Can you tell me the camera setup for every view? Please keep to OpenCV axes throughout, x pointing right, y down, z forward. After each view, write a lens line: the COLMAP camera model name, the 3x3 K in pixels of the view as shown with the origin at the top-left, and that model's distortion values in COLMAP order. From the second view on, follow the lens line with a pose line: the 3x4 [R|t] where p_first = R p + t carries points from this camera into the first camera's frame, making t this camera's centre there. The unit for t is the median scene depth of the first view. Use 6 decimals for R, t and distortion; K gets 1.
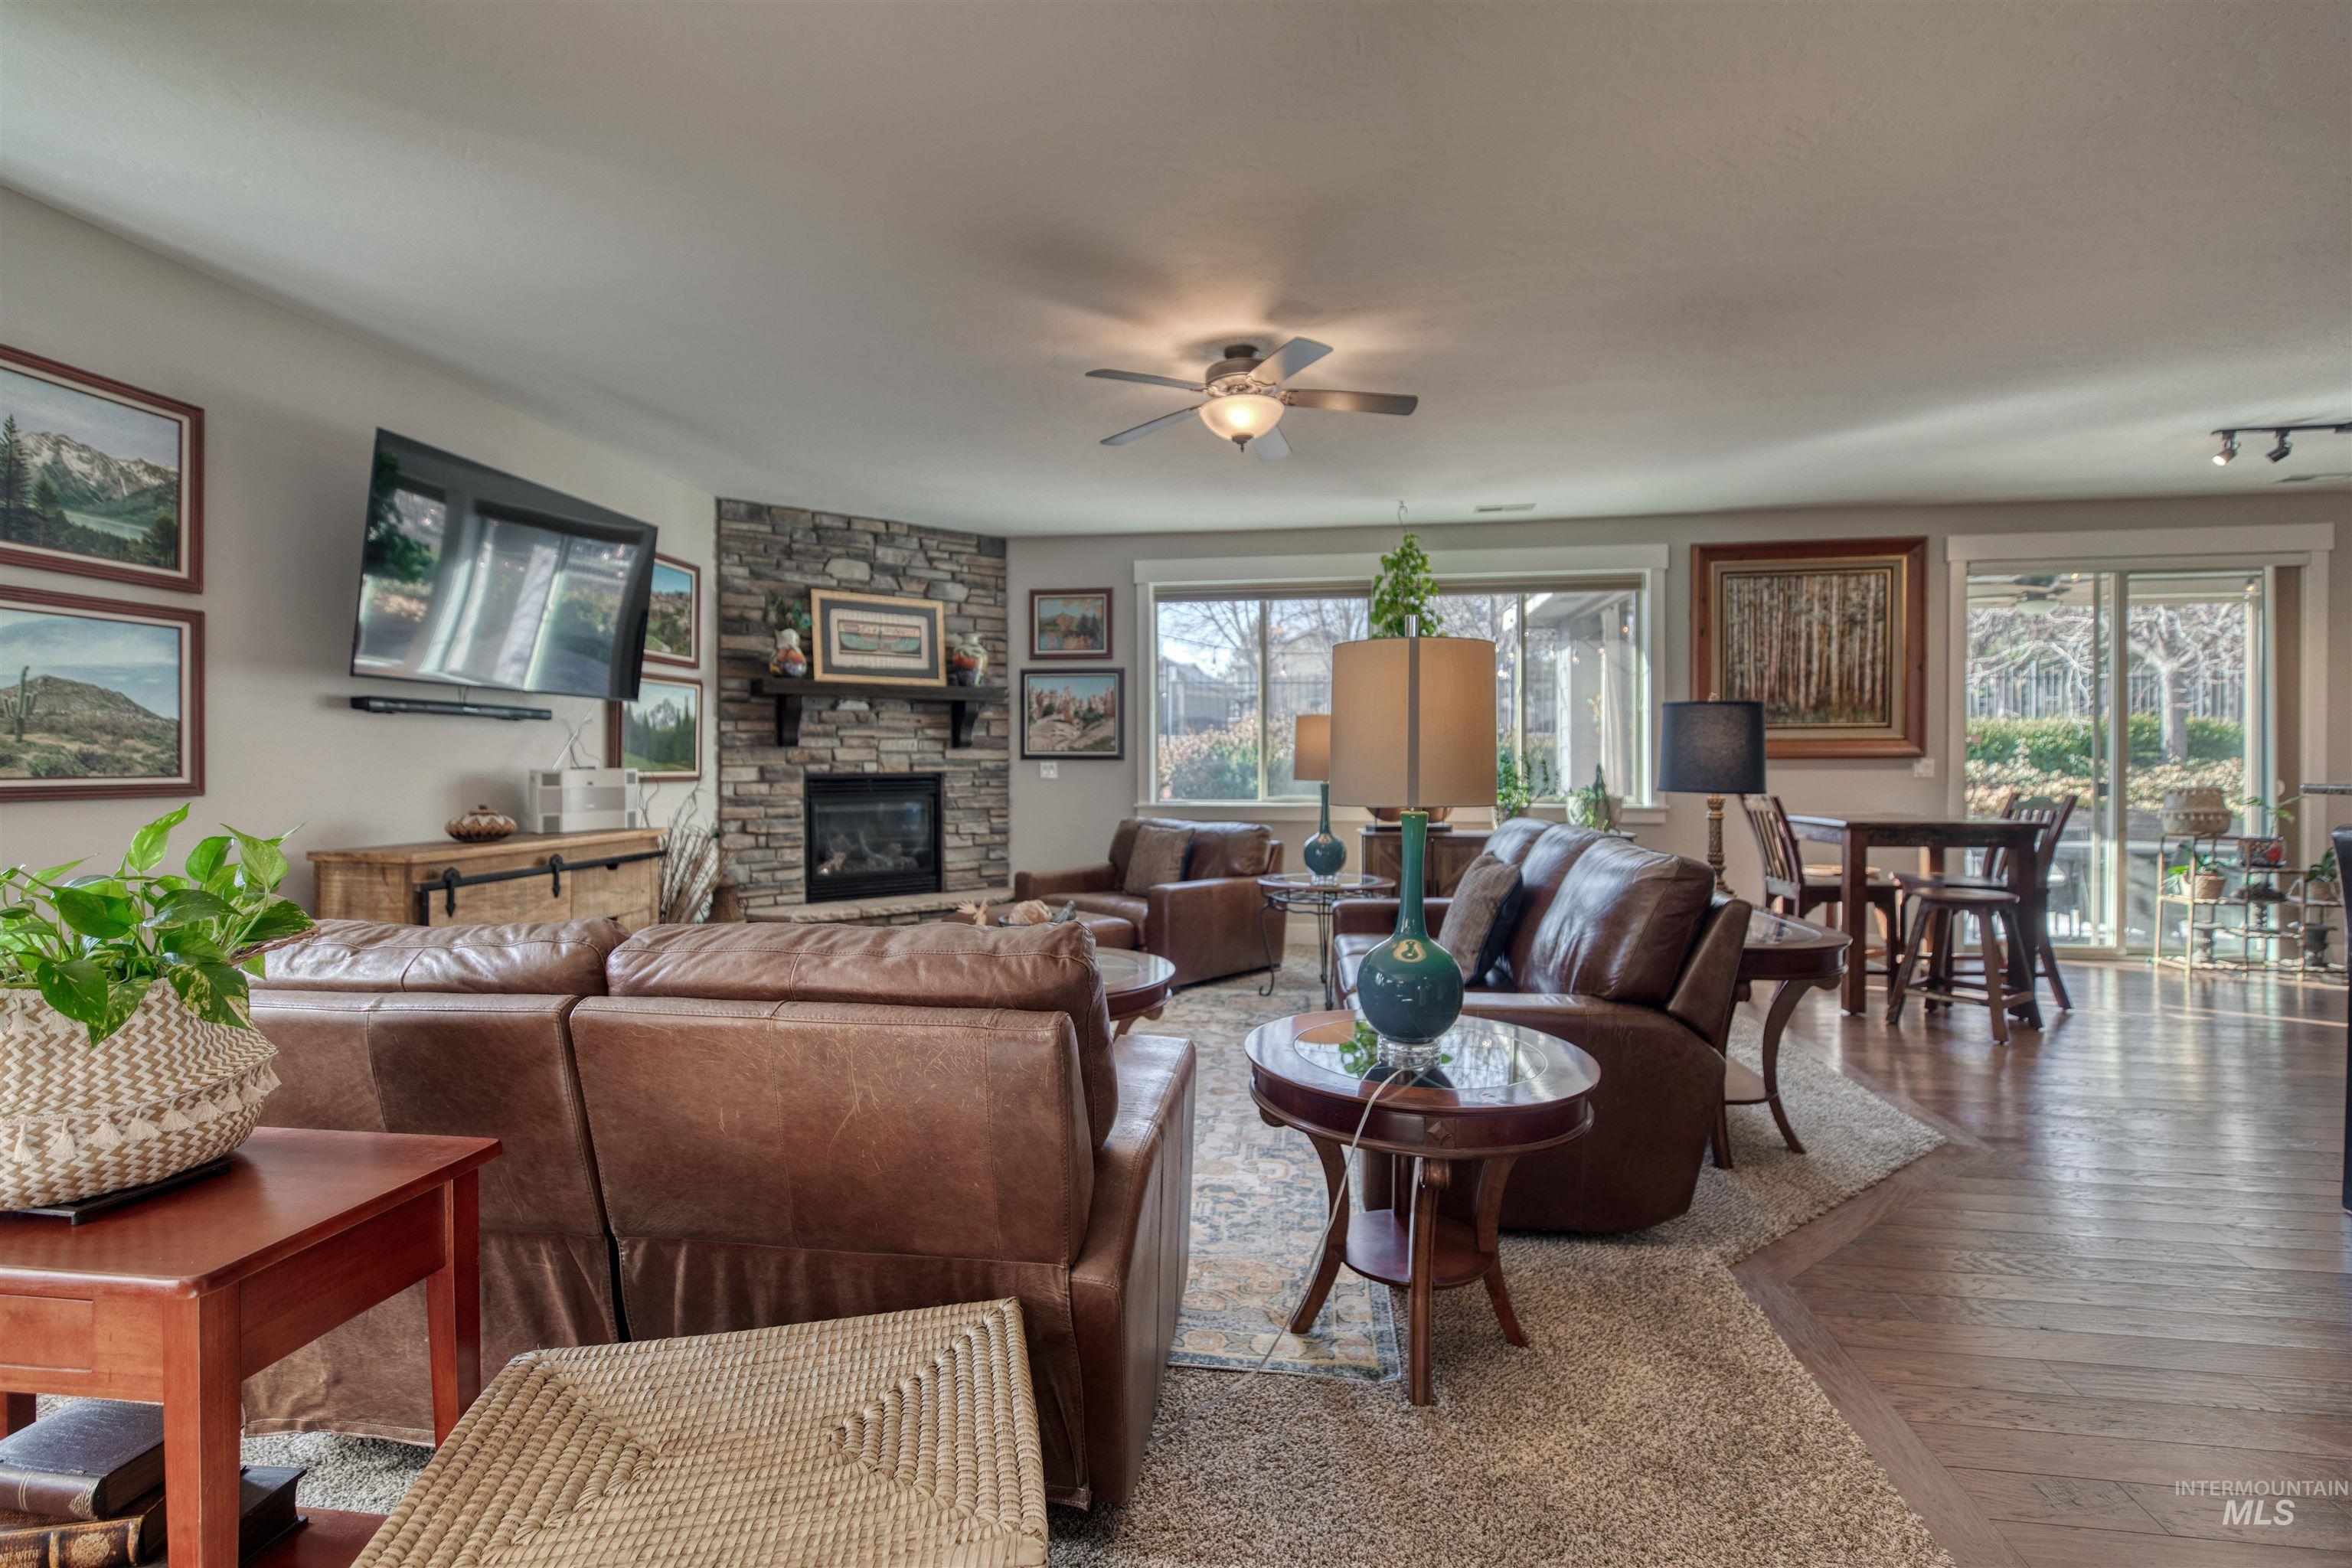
lens RADIAL K [[1061.0, 0, 1174.6], [0, 1061.0, 773.2], [0, 0, 1]] dist [0.003688, 0.000711]
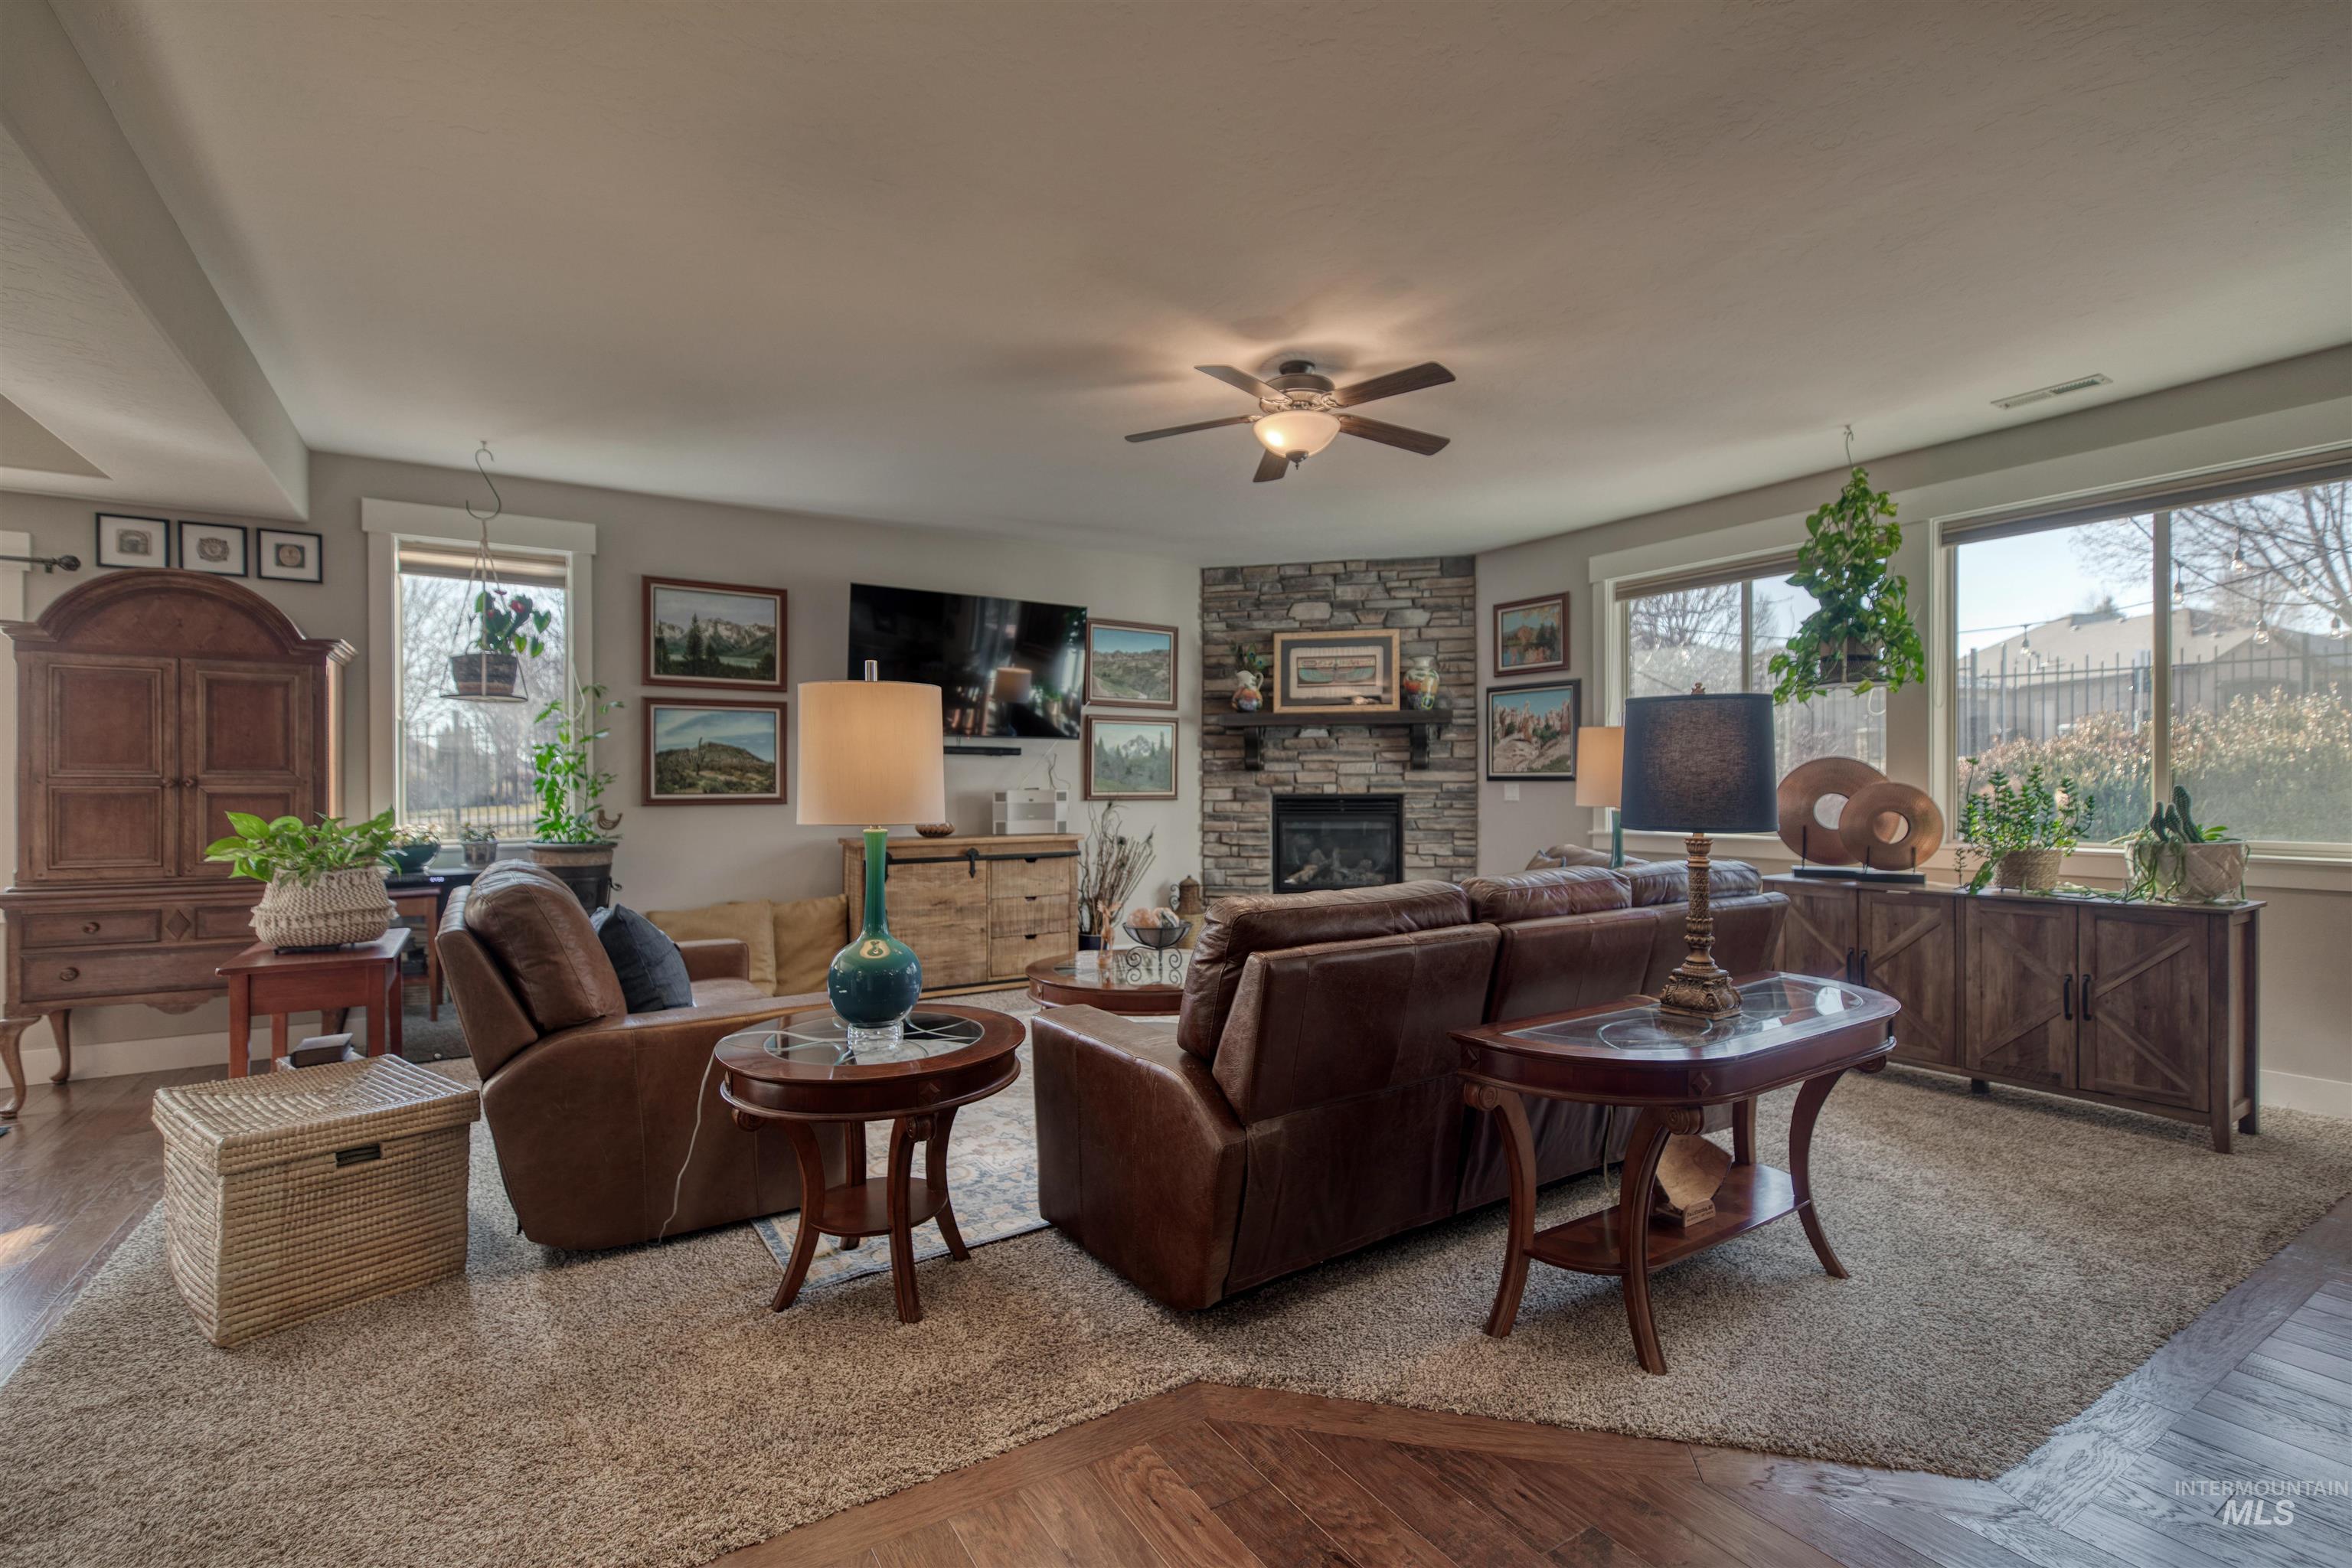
lens RADIAL K [[1061.0, 0, 1178.2], [0, 1061.0, 792.5], [0, 0, 1]] dist [0.003688, 0.000711]
pose [[0.651481, 0.005134, -0.758648, 0.457526], [-0.005528, 0.999983, 0.002020, -0.002985], [0.758645, 0.002878, 0.651498, 0.171884]]
